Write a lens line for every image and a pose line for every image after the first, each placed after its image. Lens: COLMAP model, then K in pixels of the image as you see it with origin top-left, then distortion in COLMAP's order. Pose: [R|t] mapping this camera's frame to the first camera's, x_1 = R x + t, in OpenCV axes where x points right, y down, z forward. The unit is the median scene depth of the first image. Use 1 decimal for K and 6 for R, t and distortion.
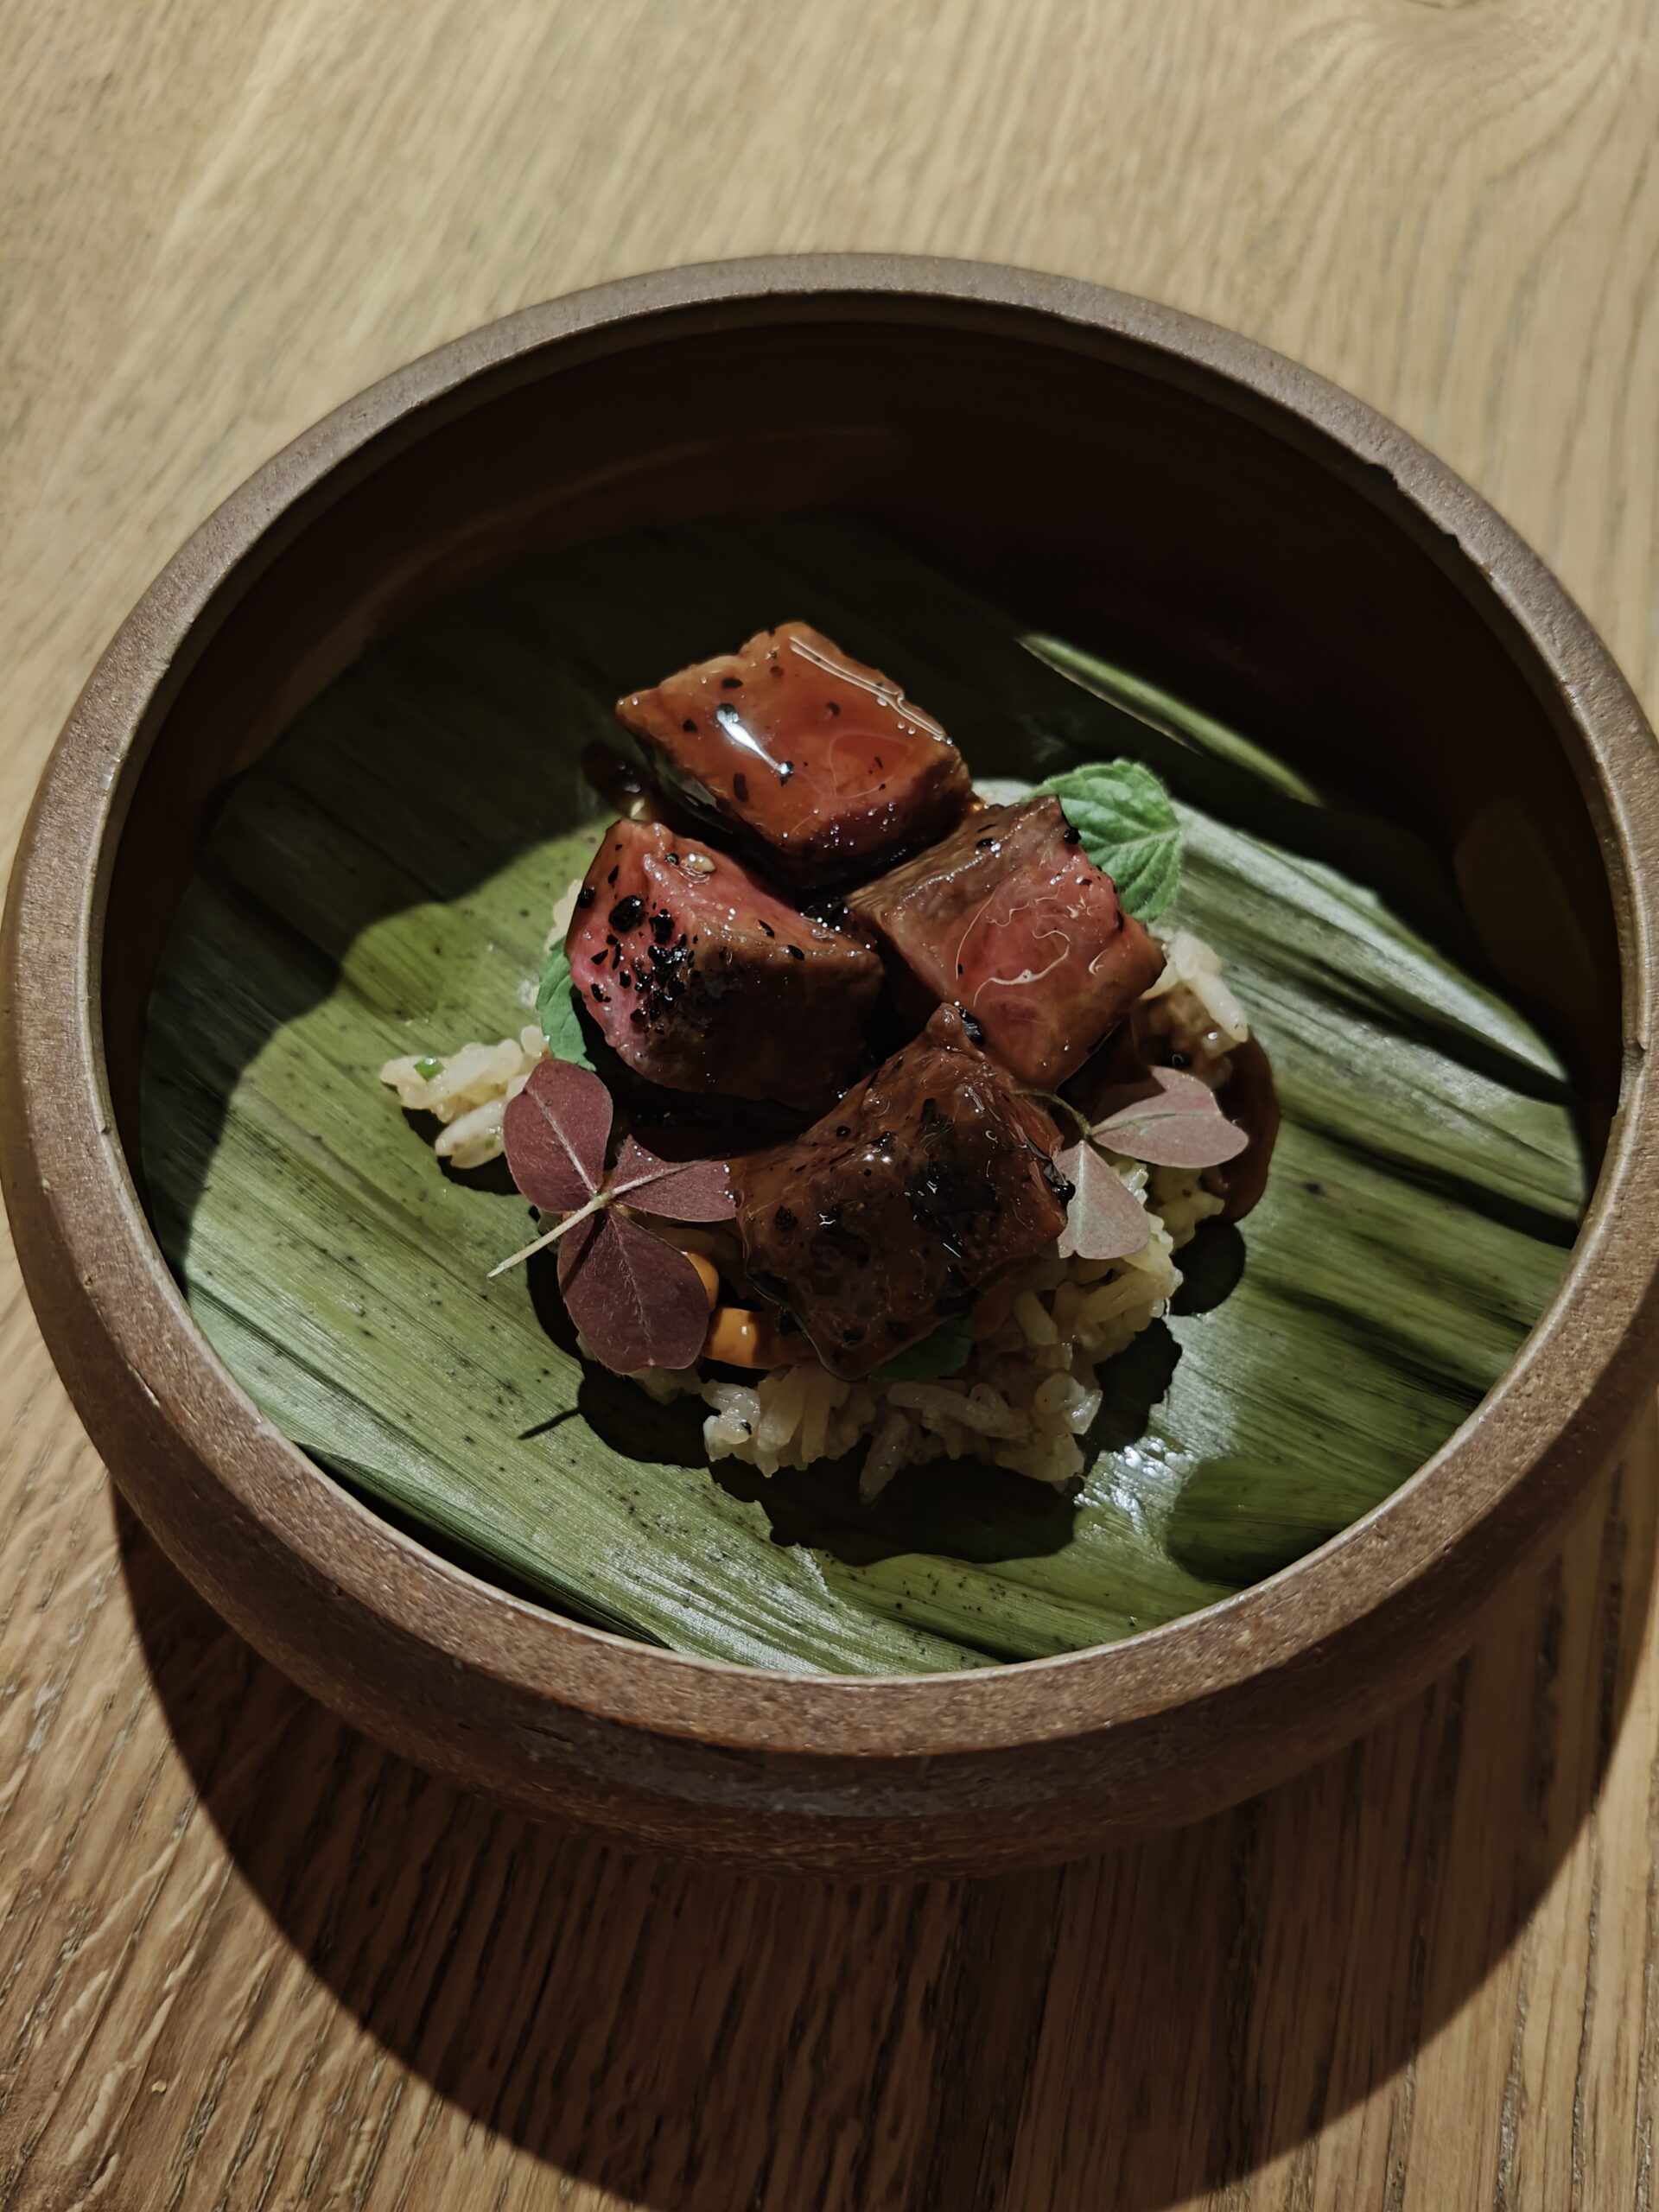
lens RADIAL K [[1669.7, 0, 829.5], [0, 1669.7, 1106.0], [0, 0, 1]] dist [-0.000773, 0.000298]
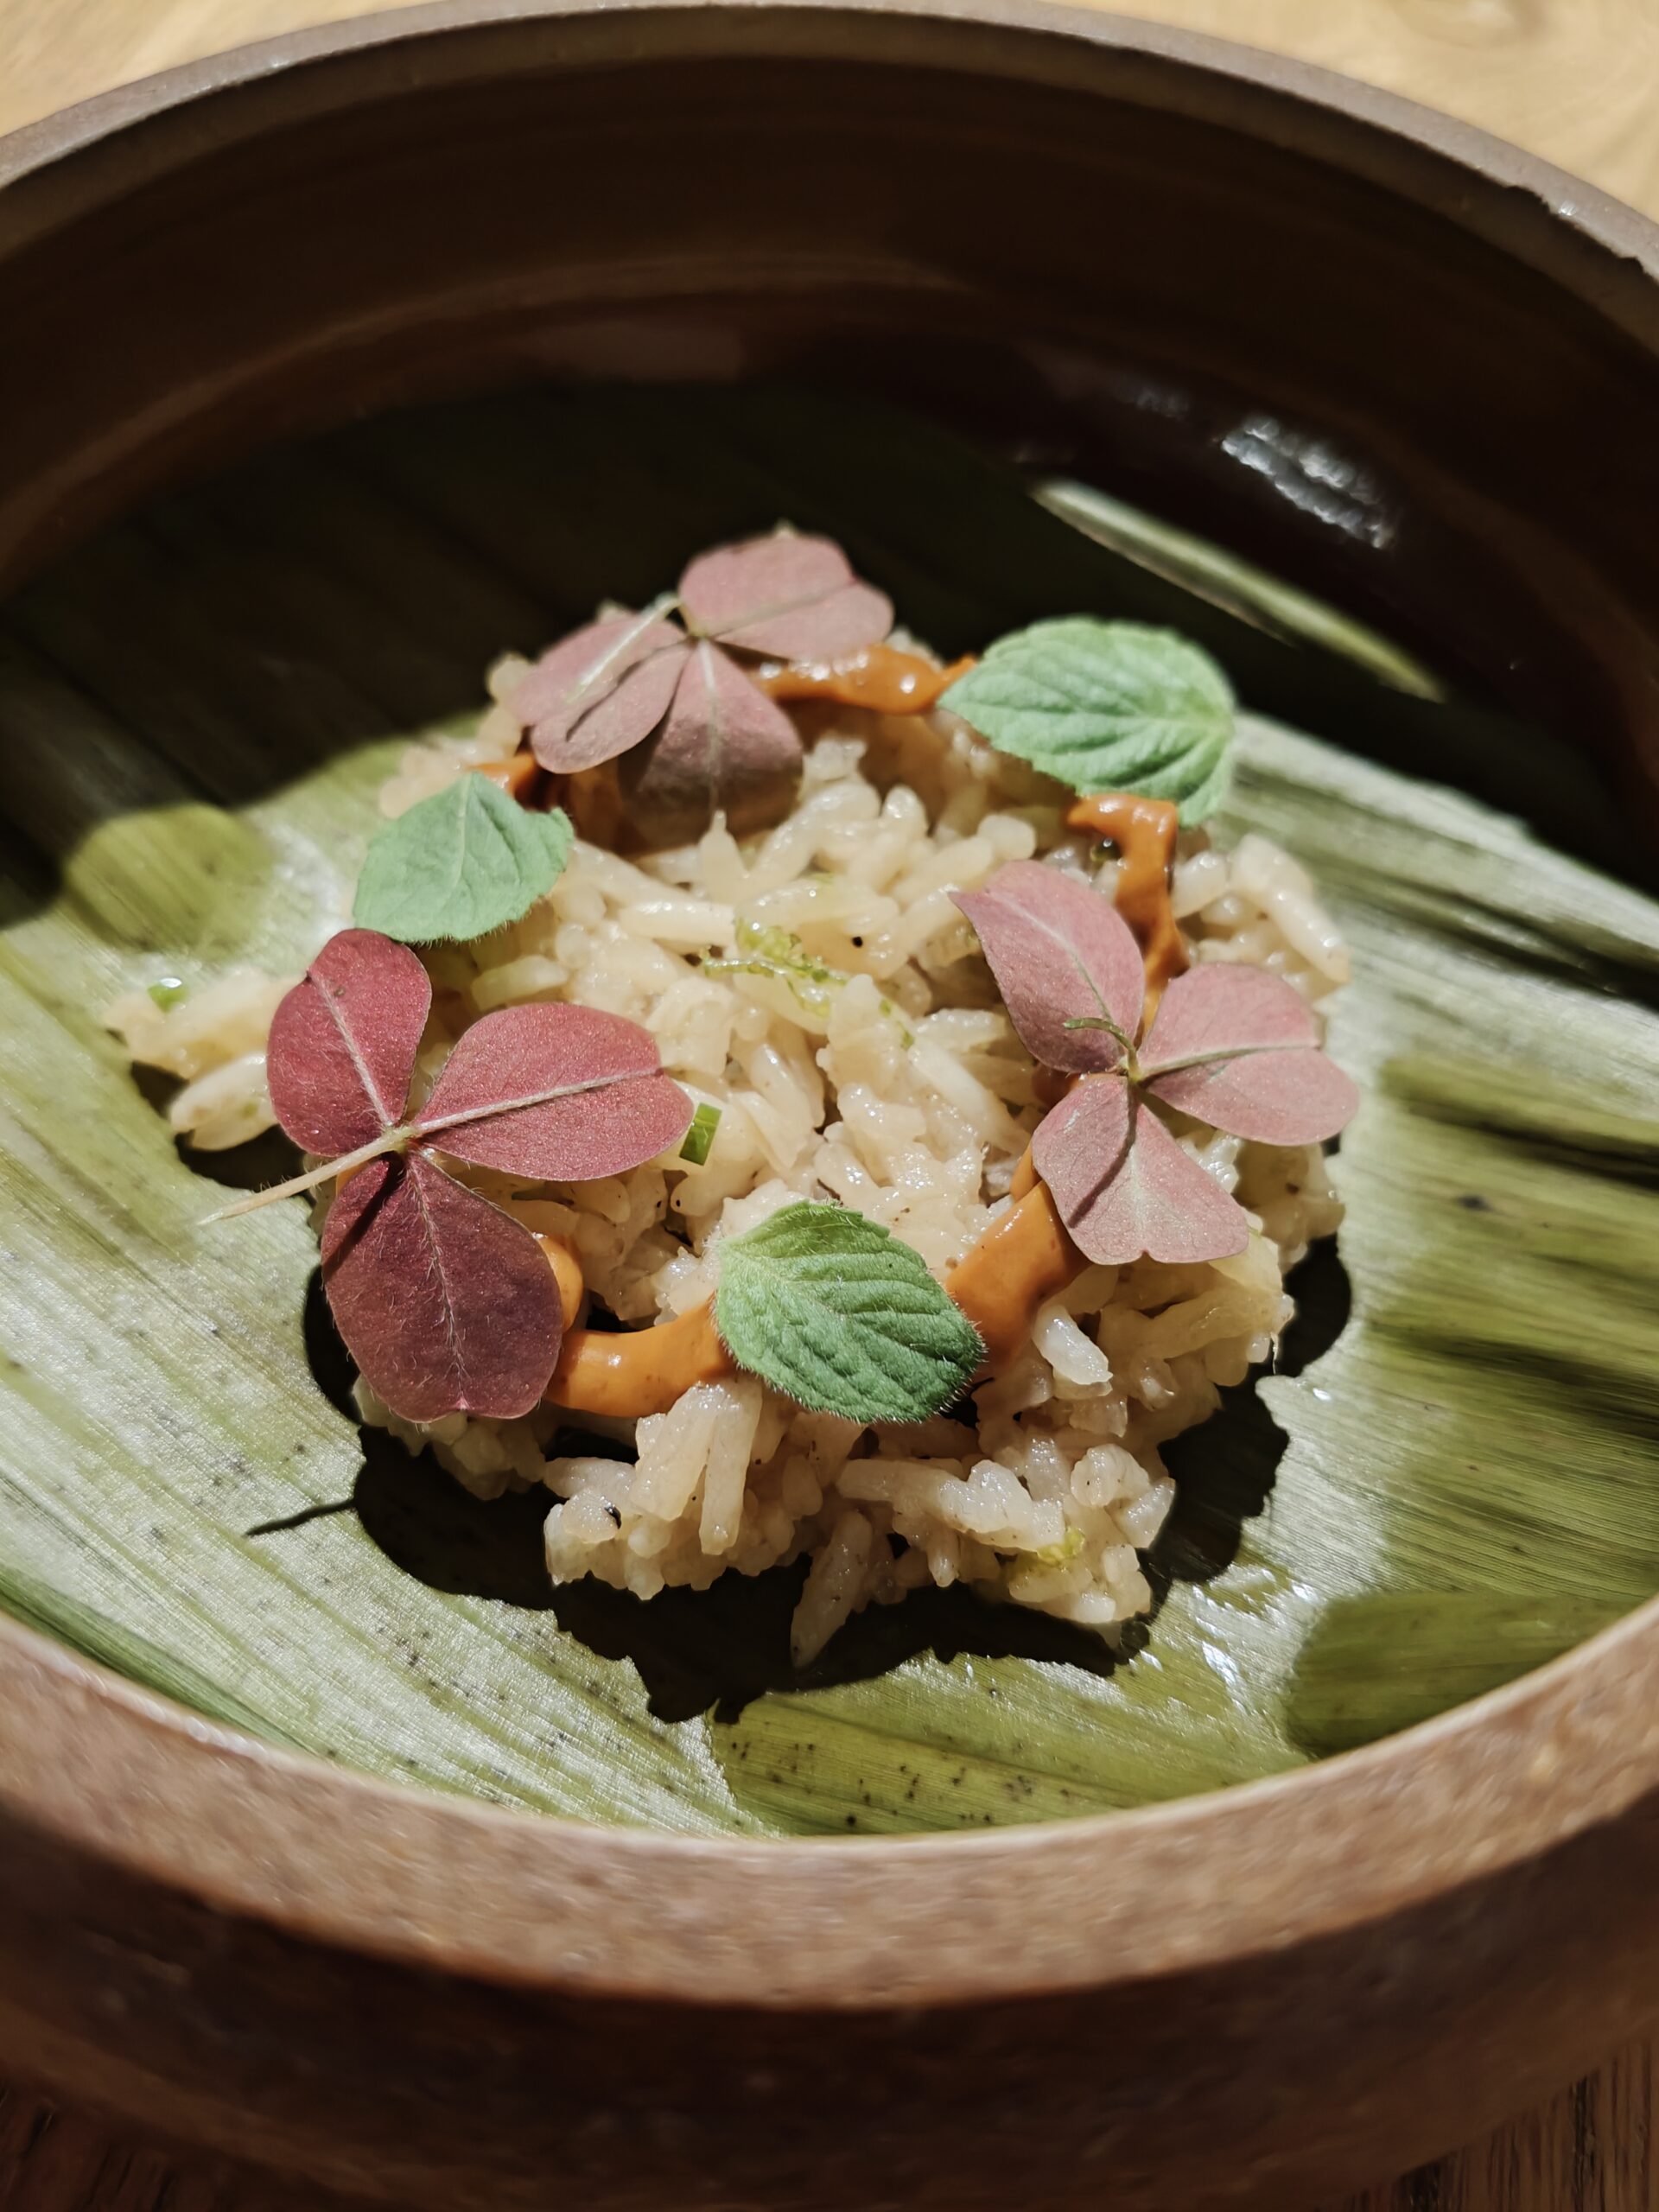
lens RADIAL K [[1707.0, 0, 859.2], [0, 1707.0, 1107.4], [0, 0, 1]] dist [0.128419, -0.340689]
pose [[0.998536, 0.030222, 0.044866, 0.008841], [-0.020117, 0.977359, -0.210628, 0.172516], [-0.050216, 0.209417, 0.976536, 0.332231]]
